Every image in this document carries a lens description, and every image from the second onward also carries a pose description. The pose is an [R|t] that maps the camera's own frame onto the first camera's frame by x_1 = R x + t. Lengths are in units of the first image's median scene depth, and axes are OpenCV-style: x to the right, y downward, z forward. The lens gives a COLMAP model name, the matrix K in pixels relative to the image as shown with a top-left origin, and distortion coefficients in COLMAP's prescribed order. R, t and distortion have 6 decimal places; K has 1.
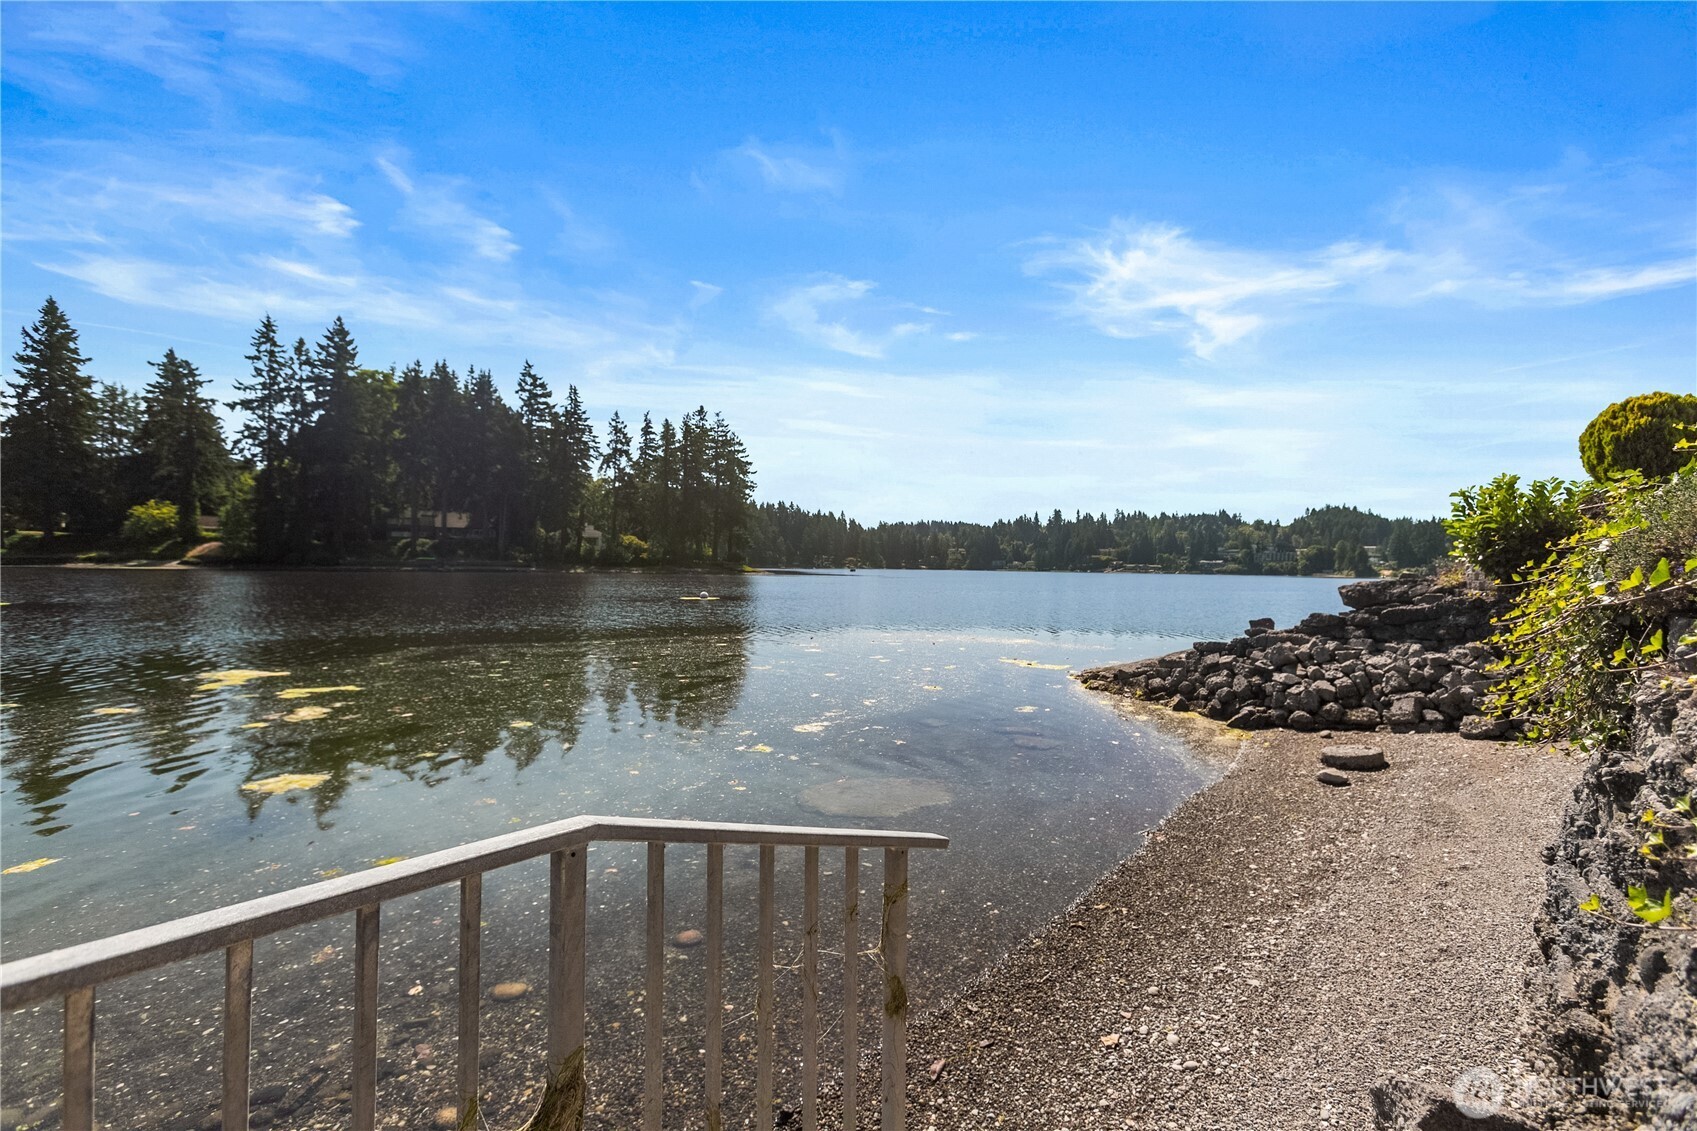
lens RADIAL K [[758.0, 0, 849.8], [0, 758.0, 560.8], [0, 0, 1]] dist [-0.019210, 0.013213]
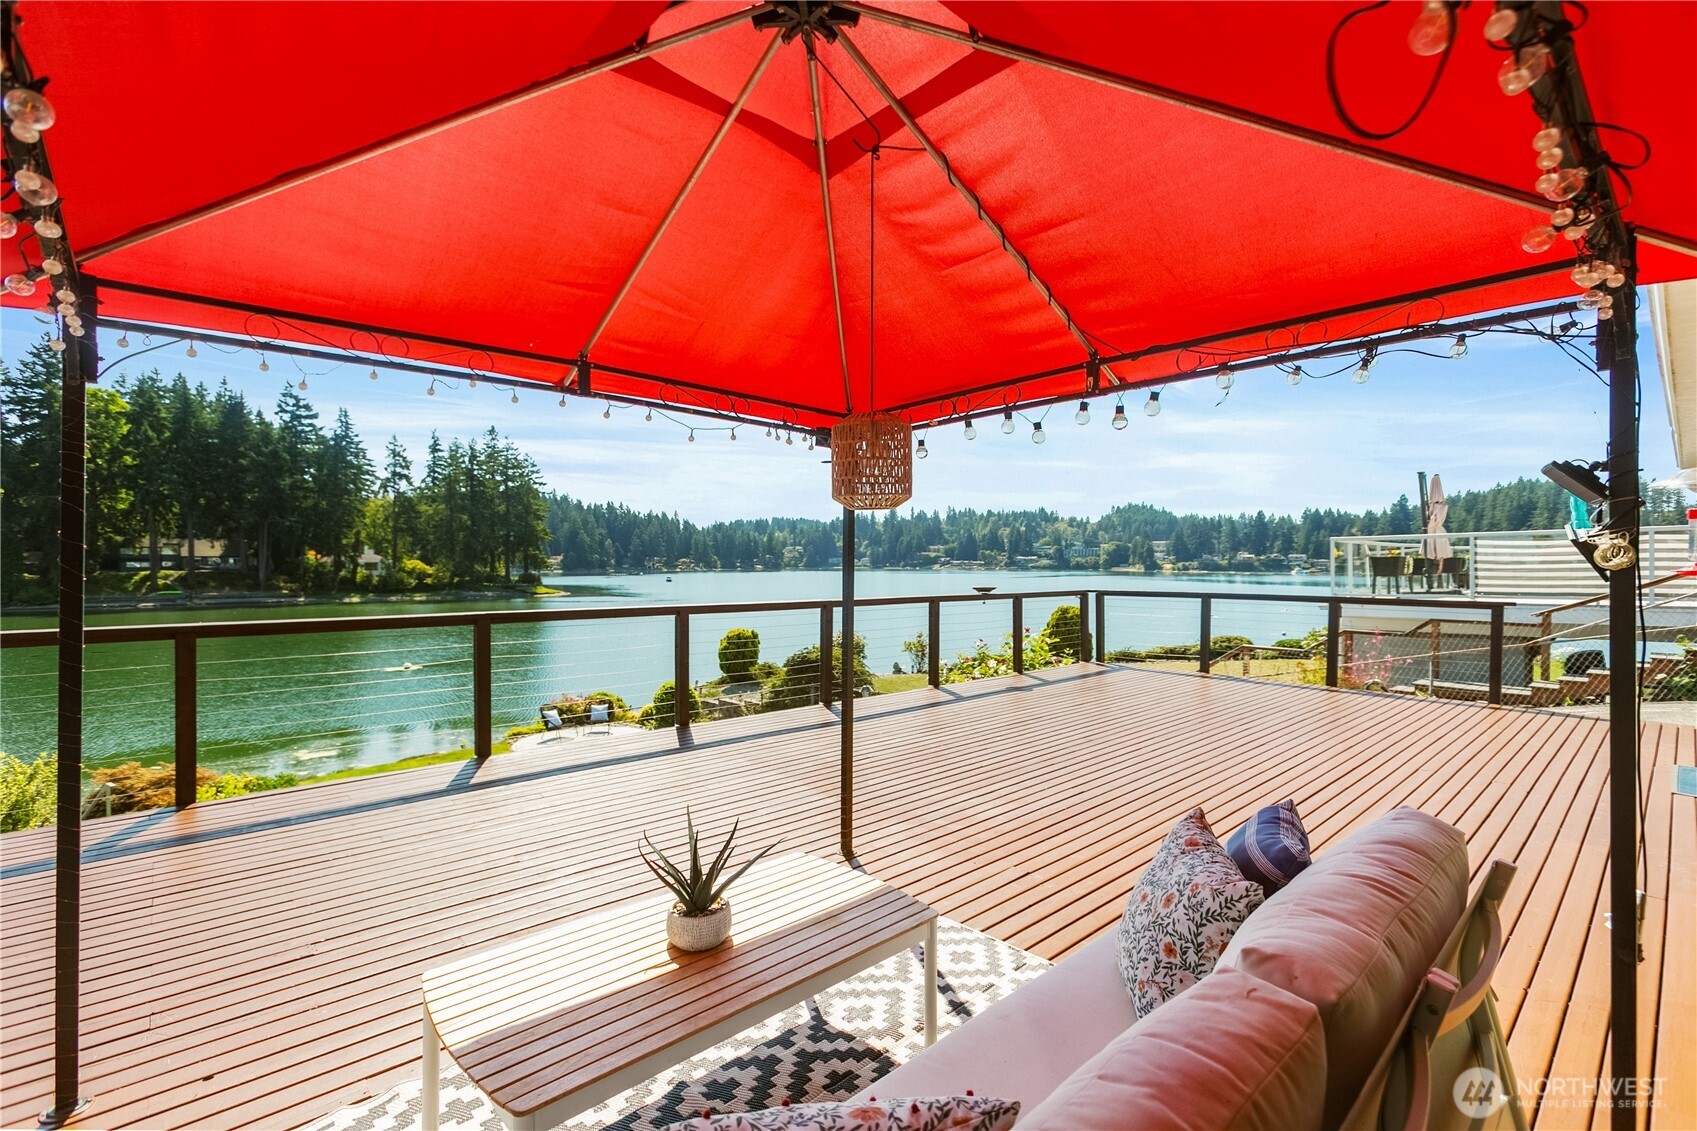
lens RADIAL K [[760.9, 0, 853.4], [0, 760.9, 574.6], [0, 0, 1]] dist [0.003129, 0.000410]
pose [[0.978829, -0.017616, 0.203919, 0.072699], [0.012535, 0.999579, 0.026183, -0.034580], [-0.204295, -0.023073, 0.978638, -0.097957]]
